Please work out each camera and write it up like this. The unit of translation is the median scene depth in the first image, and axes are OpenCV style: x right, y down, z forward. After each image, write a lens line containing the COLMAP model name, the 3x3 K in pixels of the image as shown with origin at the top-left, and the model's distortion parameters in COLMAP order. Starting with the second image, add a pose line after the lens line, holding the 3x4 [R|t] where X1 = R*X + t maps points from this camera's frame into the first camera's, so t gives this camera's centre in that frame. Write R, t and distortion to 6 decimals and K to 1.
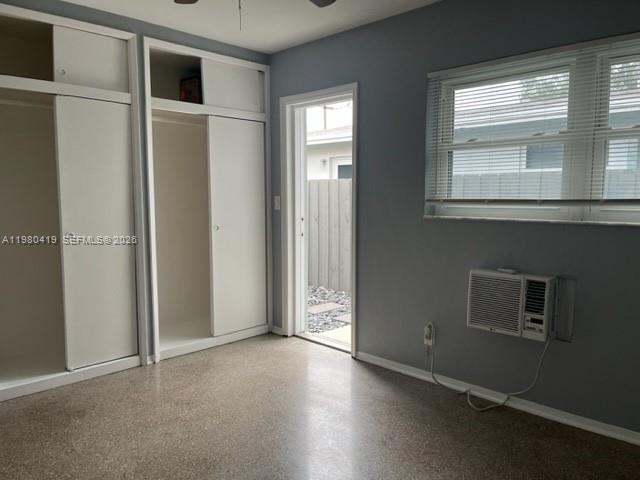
lens RADIAL K [[485.4, 0, 323.1], [0, 485.4, 239.6], [0, 0, 1]] dist [0.027055, -0.057605]
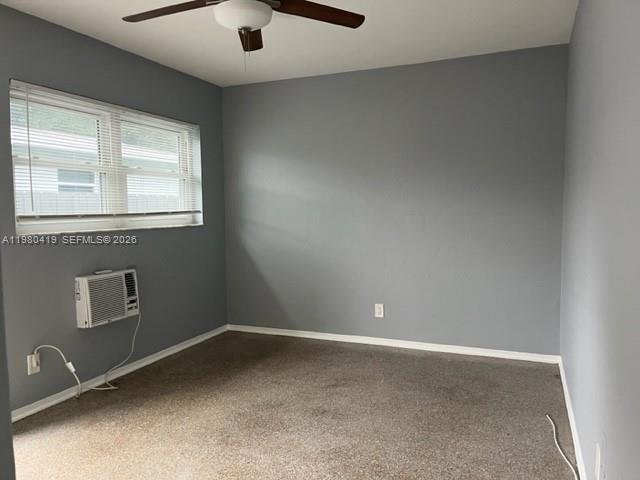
lens RADIAL K [[485.4, 0, 321.9], [0, 485.4, 242.0], [0, 0, 1]] dist [0.027055, -0.057605]
pose [[-0.386764, -0.058695, 0.920309, -1.014467], [0.096883, 0.989863, 0.103847, -0.089838], [-0.917075, 0.129326, -0.377157, 0.992916]]
